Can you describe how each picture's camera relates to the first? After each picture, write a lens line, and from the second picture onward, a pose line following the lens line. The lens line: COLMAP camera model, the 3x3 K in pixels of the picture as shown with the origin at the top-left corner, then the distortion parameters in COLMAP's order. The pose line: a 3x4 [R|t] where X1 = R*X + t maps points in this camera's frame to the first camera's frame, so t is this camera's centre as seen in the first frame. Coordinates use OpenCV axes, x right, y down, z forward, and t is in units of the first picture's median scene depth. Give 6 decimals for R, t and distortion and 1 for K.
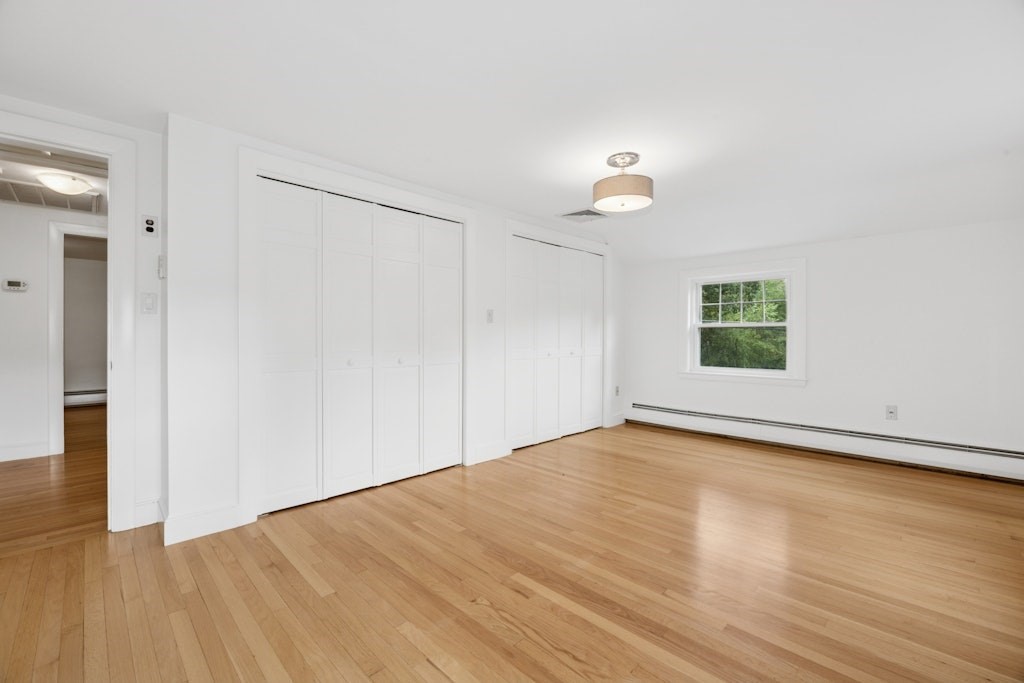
lens RADIAL K [[437.0, 0, 506.6], [0, 437.0, 336.9], [0, 0, 1]] dist [-0.010015, -0.000014]
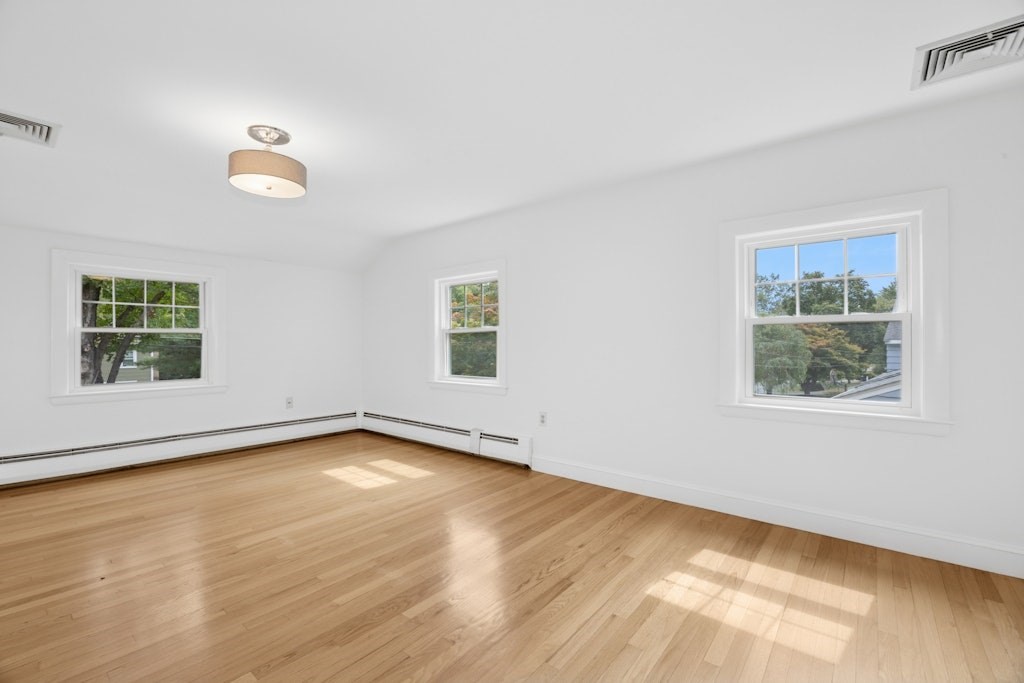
lens RADIAL K [[437.0, 0, 511.5], [0, 437.0, 345.7], [0, 0, 1]] dist [-0.010015, -0.000014]
pose [[-0.101883, -0.005723, 0.994780, -0.533581], [0.000589, 0.999983, 0.005814, -0.003867], [-0.994796, 0.001178, -0.101878, 0.531835]]
